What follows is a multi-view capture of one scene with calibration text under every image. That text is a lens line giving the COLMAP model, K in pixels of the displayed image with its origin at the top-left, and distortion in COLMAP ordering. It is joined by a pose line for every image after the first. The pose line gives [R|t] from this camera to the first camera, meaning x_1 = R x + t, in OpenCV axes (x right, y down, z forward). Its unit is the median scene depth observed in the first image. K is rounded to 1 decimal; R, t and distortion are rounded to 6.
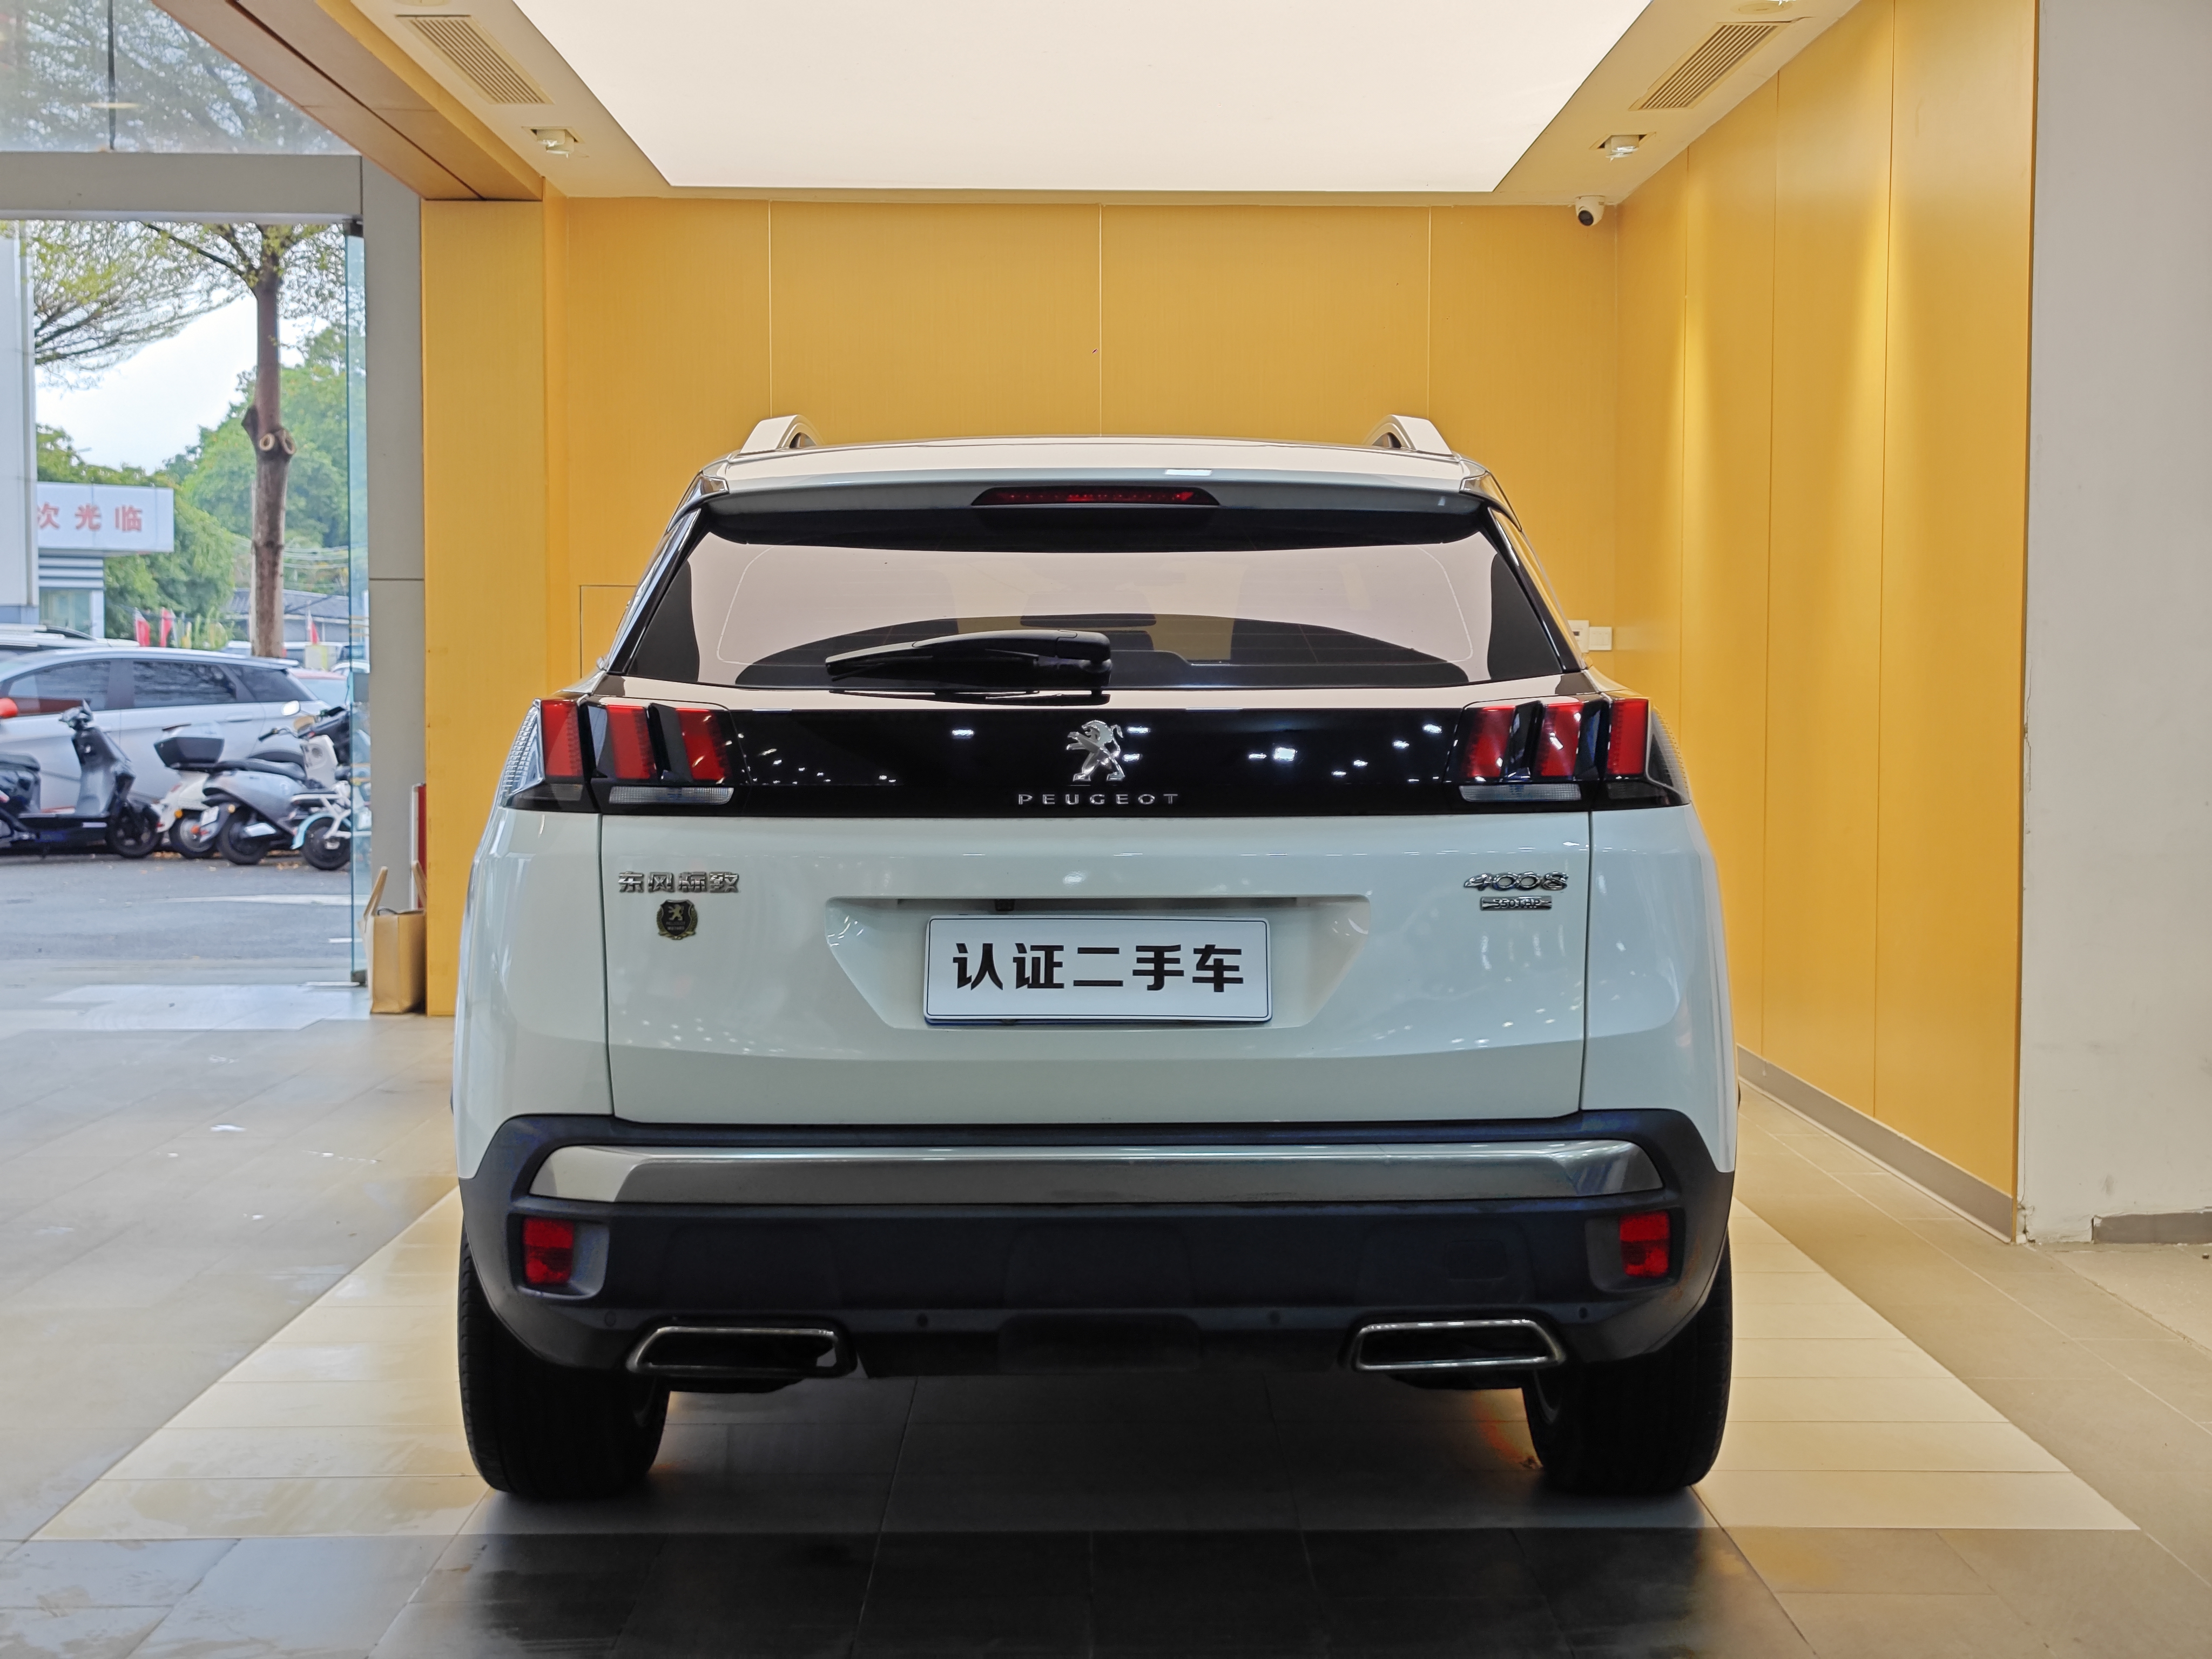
lens RADIAL K [[2987.4, 0, 1112.3], [0, 2987.4, 823.1], [0, 0, 1]] dist [0.082444, 0.000000]
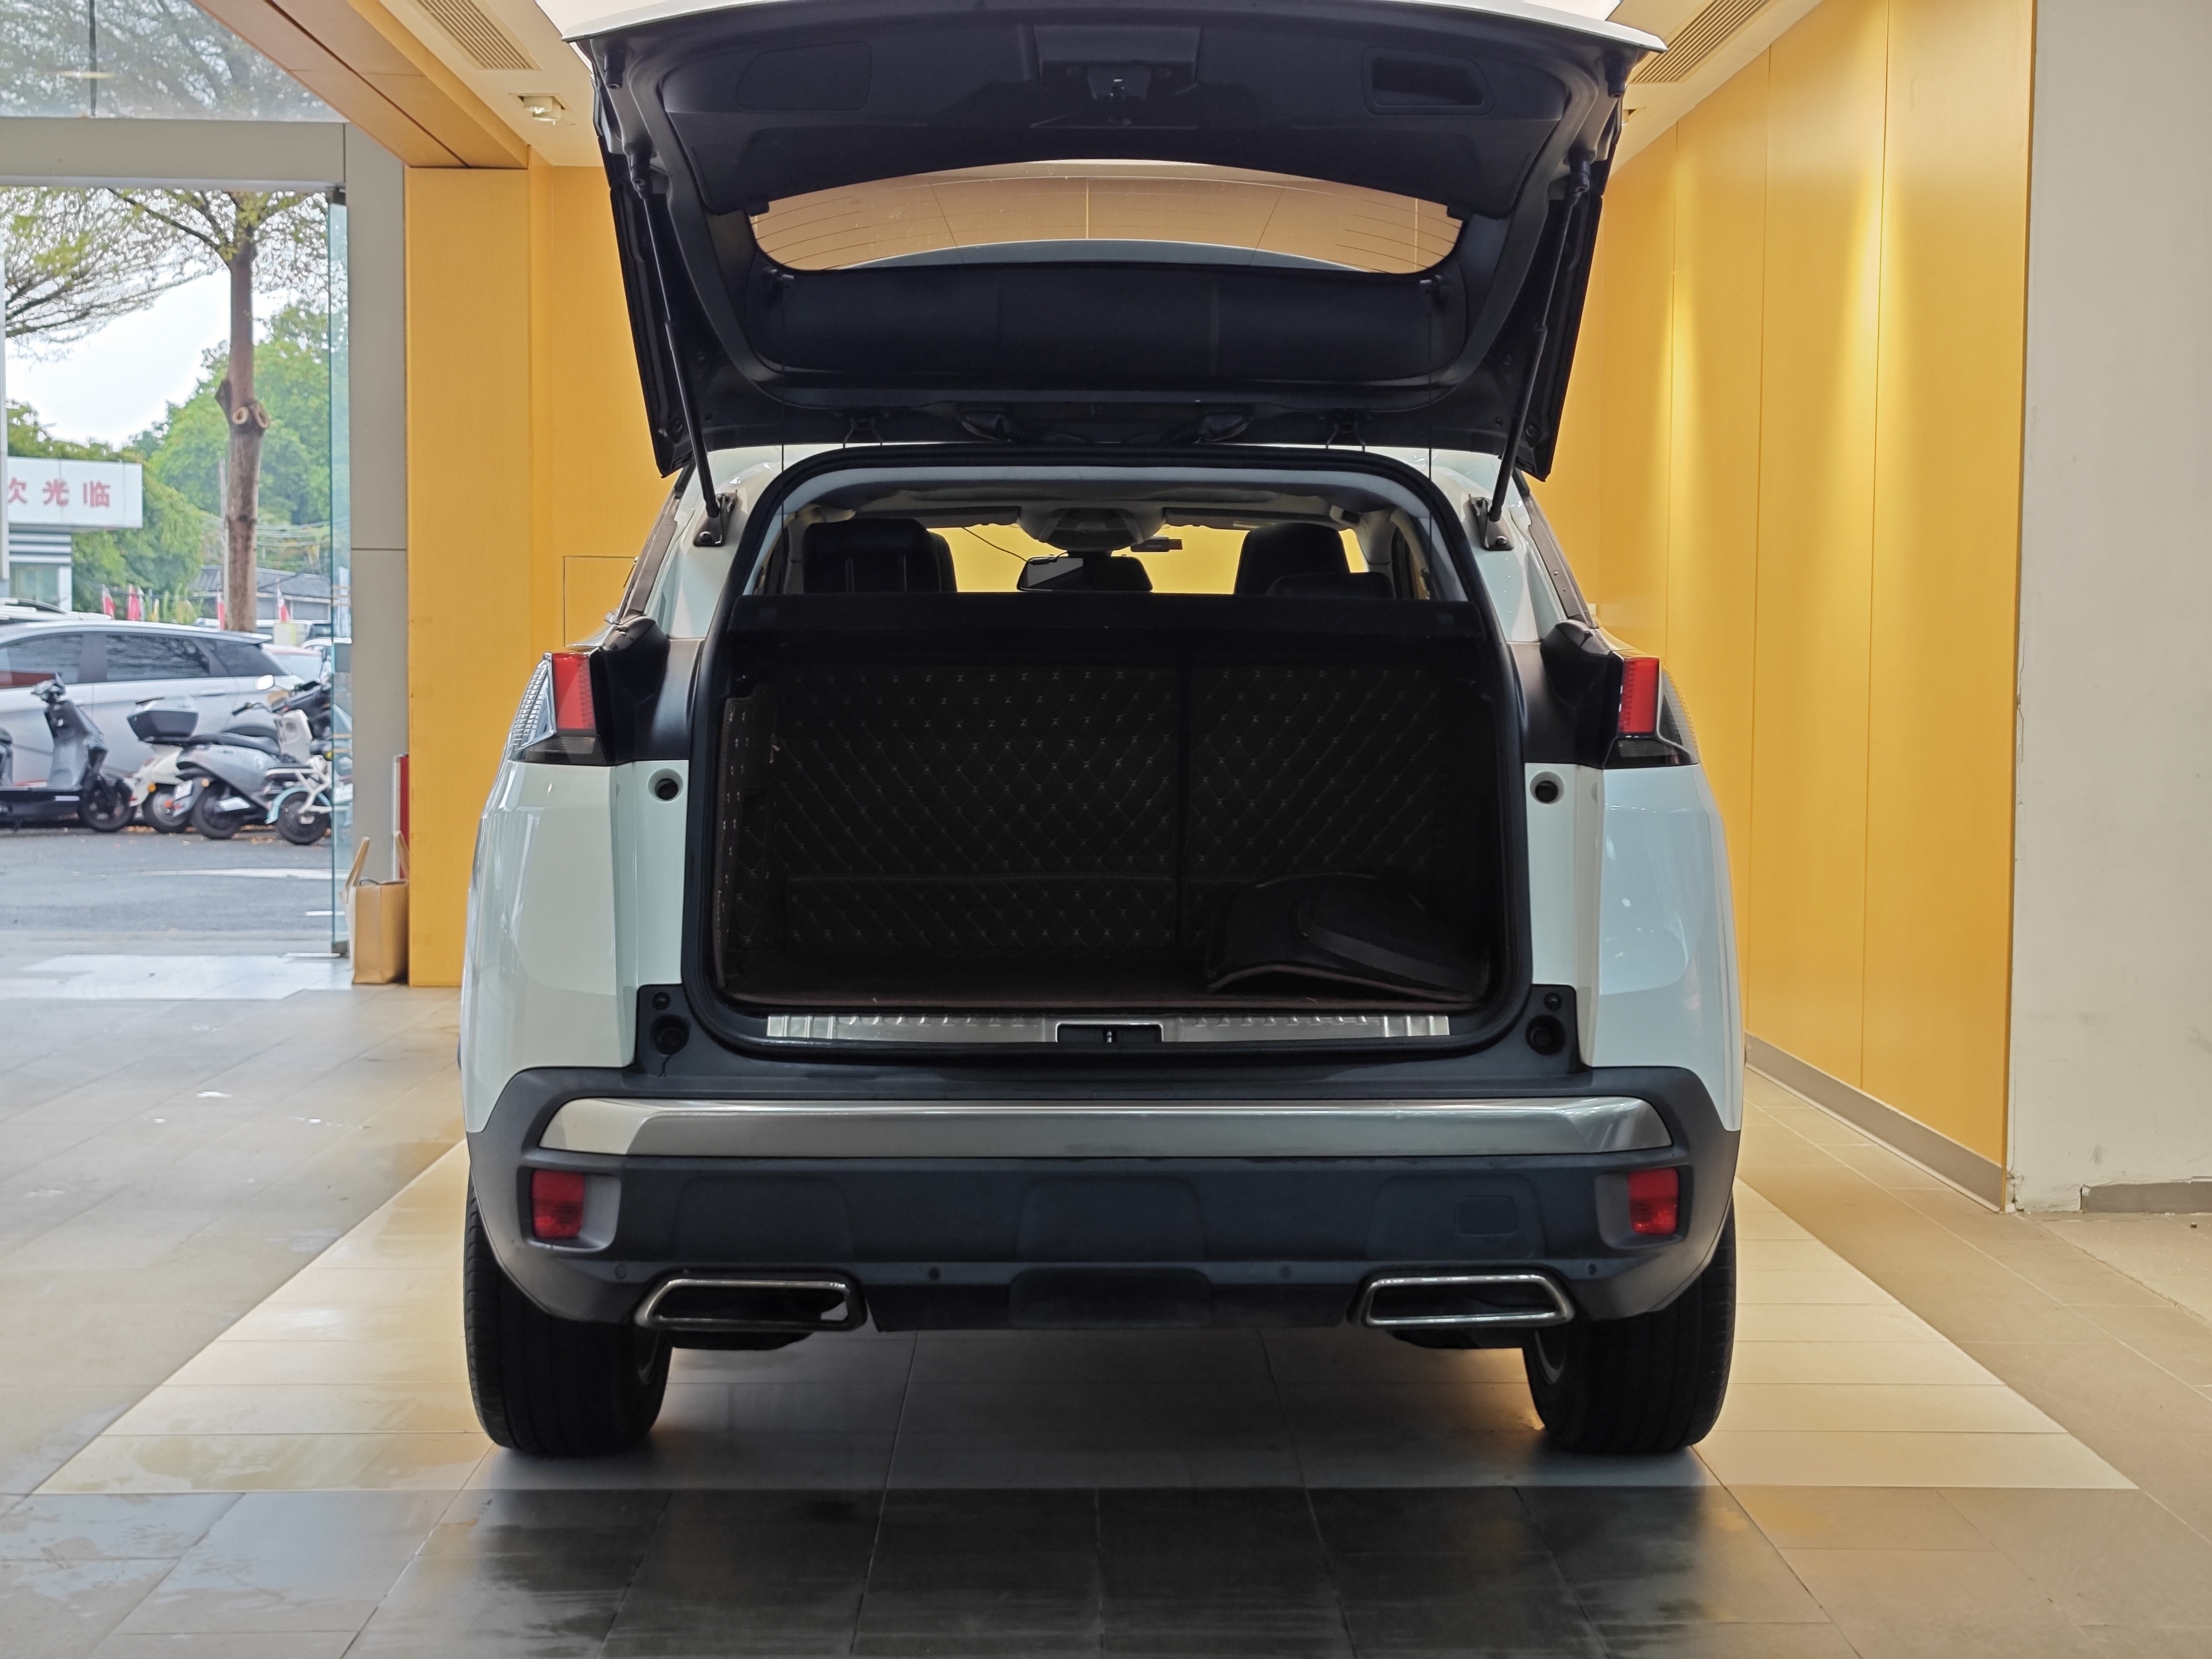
lens RADIAL K [[2987.4, 0, 1111.3], [0, 2987.4, 824.3], [0, 0, 1]] dist [0.082444, 0.000000]
pose [[0.999937, 0.004799, 0.010137, -0.013596], [-0.004857, 0.999972, 0.005738, 0.008907], [-0.010110, -0.005787, 0.999932, -0.000396]]
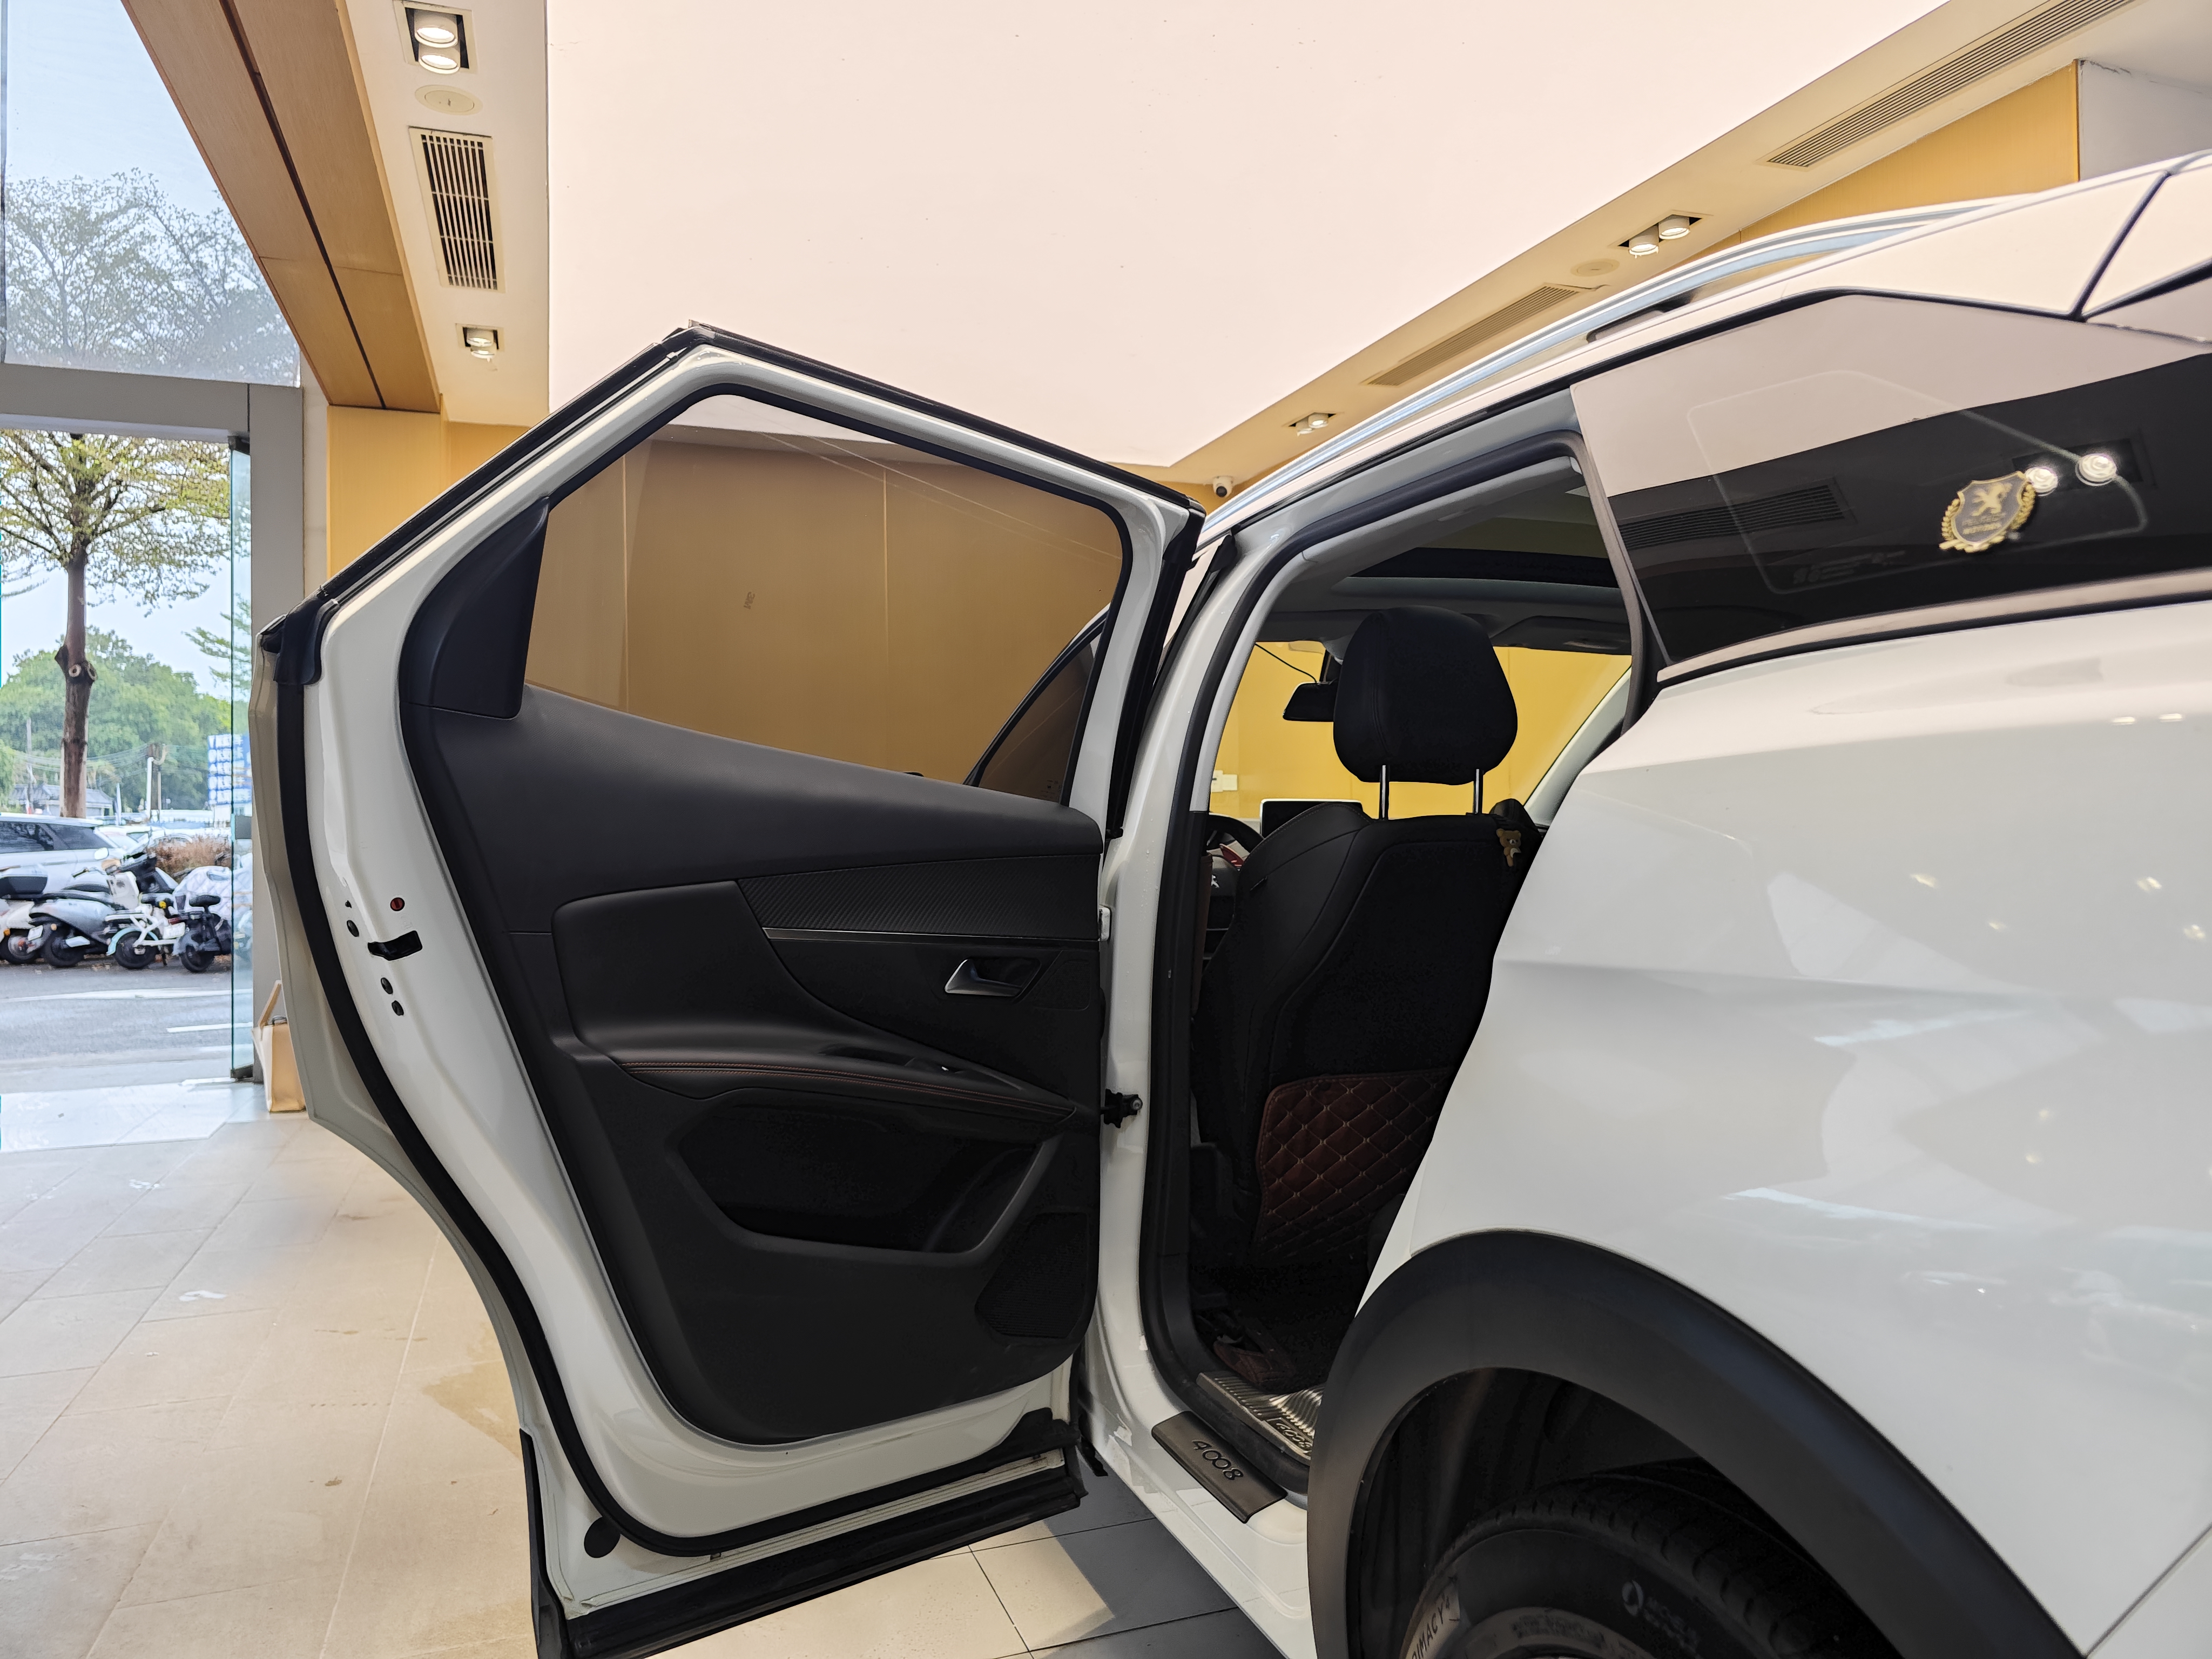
lens RADIAL K [[1507.9, 0, 1109.0], [0, 1507.9, 813.8], [0, 0, 1]] dist [0.030613, -0.034470]
pose [[0.940504, -0.010302, 0.339625, -0.372640], [0.030404, 0.998082, -0.053919, -0.022060], [-0.338418, 0.061037, 0.939014, 0.912509]]
